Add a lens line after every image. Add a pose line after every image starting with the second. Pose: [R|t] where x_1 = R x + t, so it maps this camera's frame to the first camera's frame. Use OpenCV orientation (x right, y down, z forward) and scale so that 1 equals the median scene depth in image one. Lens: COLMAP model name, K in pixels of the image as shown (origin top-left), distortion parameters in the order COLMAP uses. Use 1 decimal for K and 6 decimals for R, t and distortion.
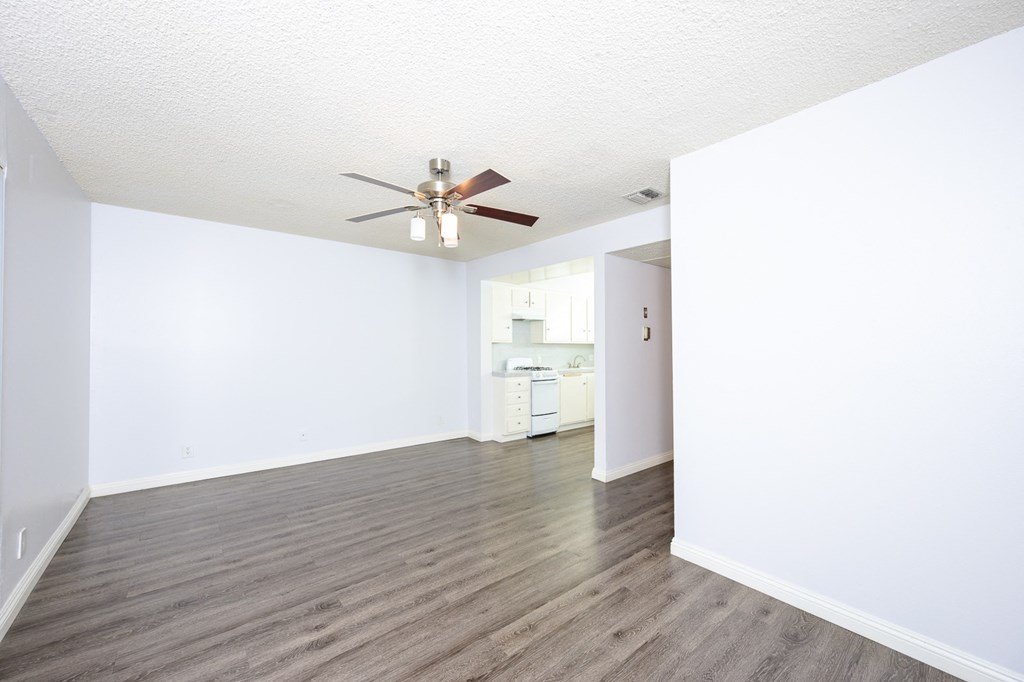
lens RADIAL K [[409.9, 0, 520.9], [0, 409.9, 343.0], [0, 0, 1]] dist [-0.002873, 0.000234]
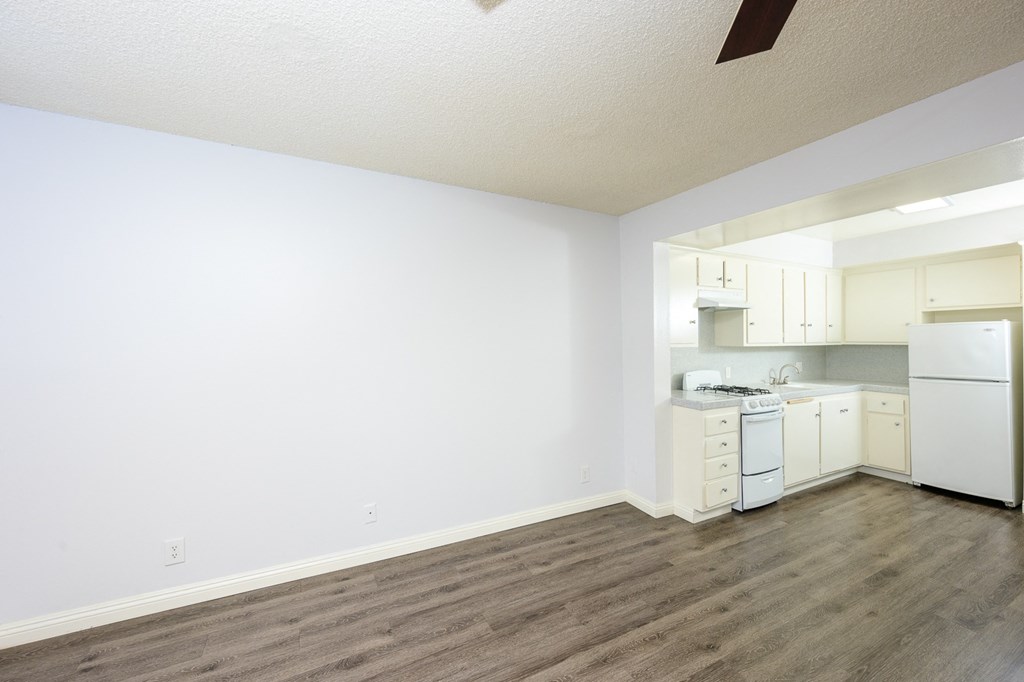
lens RADIAL K [[409.9, 0, 513.1], [0, 409.9, 340.9], [0, 0, 1]] dist [-0.002873, 0.000234]
pose [[0.977091, -0.008780, -0.212641, -0.311982], [0.009866, 0.999943, 0.004047, -0.029707], [0.212593, -0.006052, 0.977122, 0.716533]]
